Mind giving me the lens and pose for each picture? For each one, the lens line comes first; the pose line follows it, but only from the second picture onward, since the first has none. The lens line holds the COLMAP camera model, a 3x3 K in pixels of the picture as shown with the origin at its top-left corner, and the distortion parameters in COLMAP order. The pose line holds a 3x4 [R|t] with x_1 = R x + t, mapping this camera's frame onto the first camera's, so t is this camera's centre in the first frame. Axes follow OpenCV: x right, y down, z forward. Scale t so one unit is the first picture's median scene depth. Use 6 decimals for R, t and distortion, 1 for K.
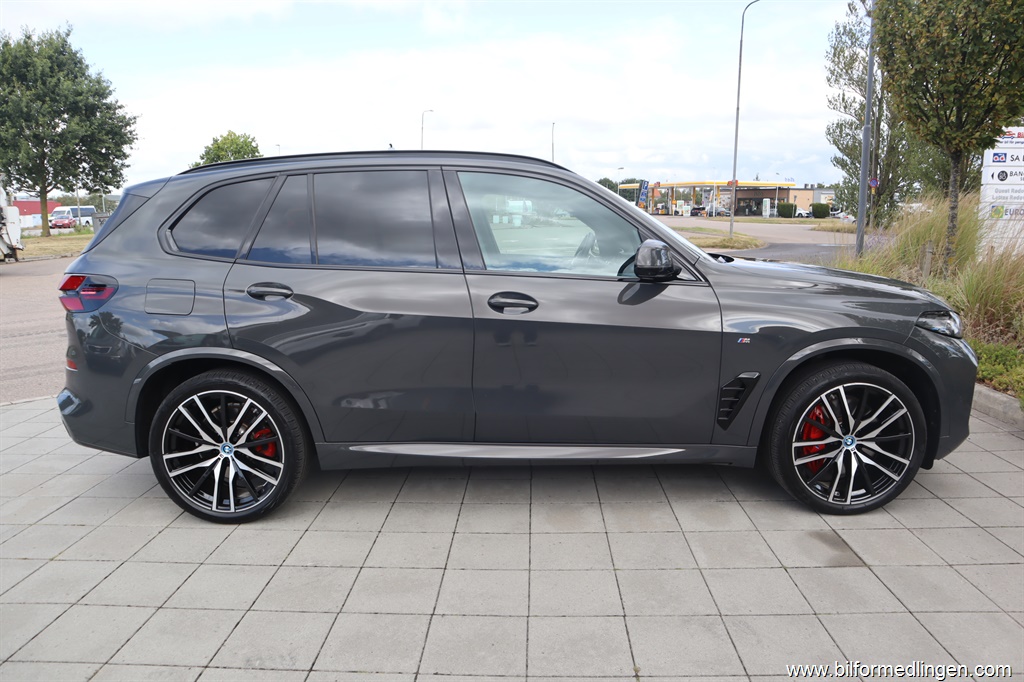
lens RADIAL K [[717.7, 0, 512.0], [0, 717.7, 341.0], [0, 0, 1]] dist [-0.134381, 0.093412]
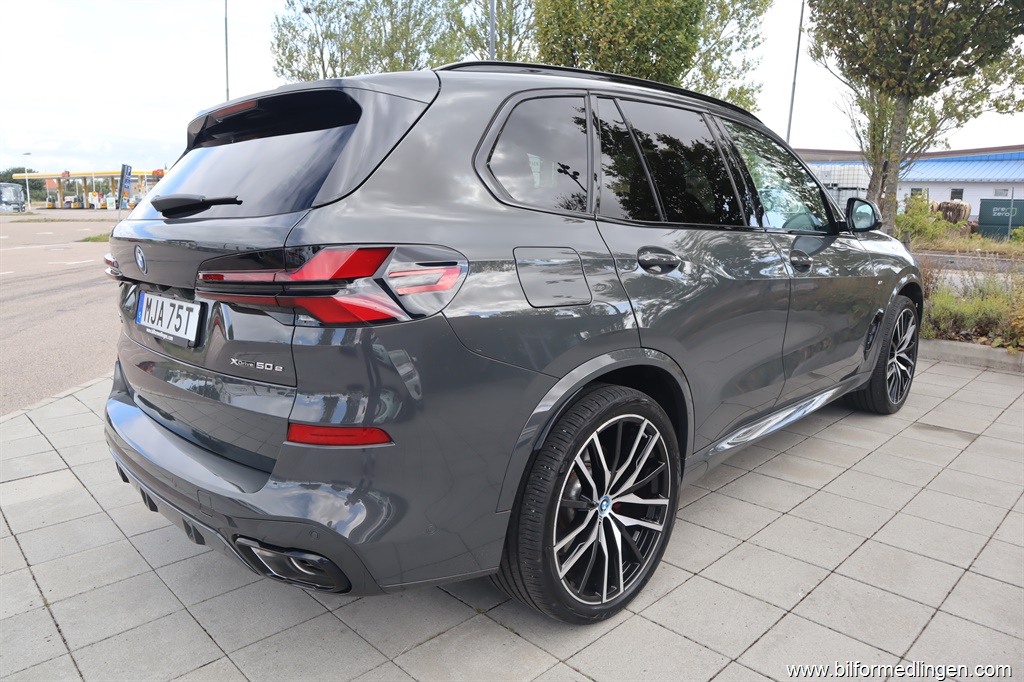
lens RADIAL K [[717.7, 0, 512.0], [0, 717.7, 341.0], [0, 0, 1]] dist [-0.134381, 0.093412]
pose [[0.699127, -0.131517, 0.702798, -0.115088], [0.123189, 0.990395, 0.062790, -0.006536], [-0.704305, 0.042678, 0.708613, 0.072711]]
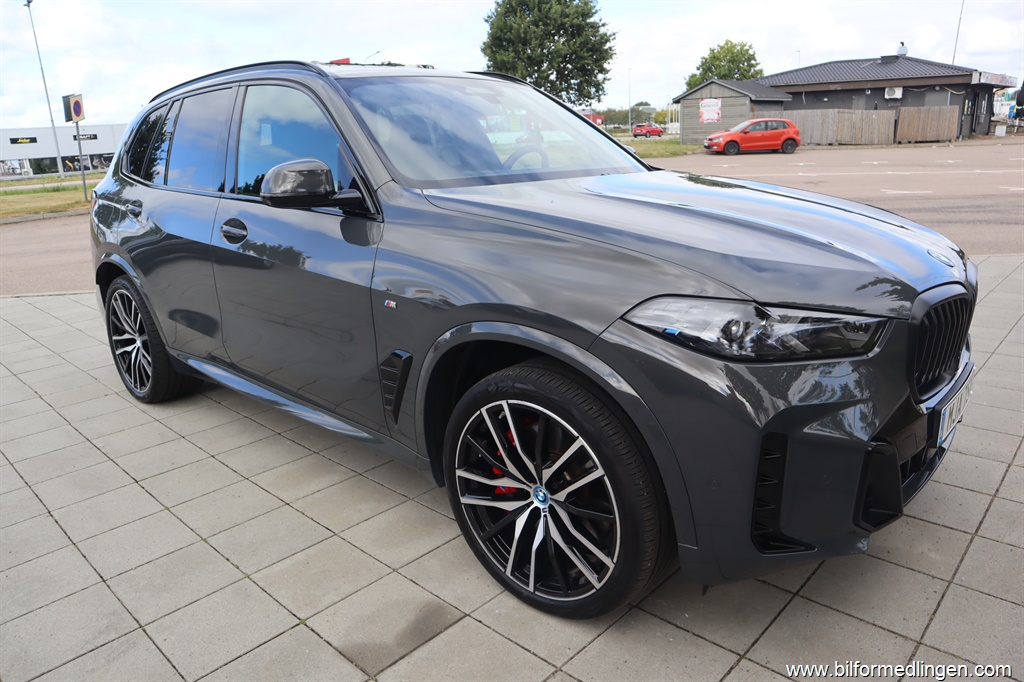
lens RADIAL K [[717.7, 0, 512.0], [0, 717.7, 341.0], [0, 0, 1]] dist [-0.134381, 0.093412]
pose [[0.748185, 0.163293, -0.643082, 0.104102], [-0.084926, 0.984838, 0.151266, -0.009518], [0.658032, -0.058561, 0.750709, 0.066577]]
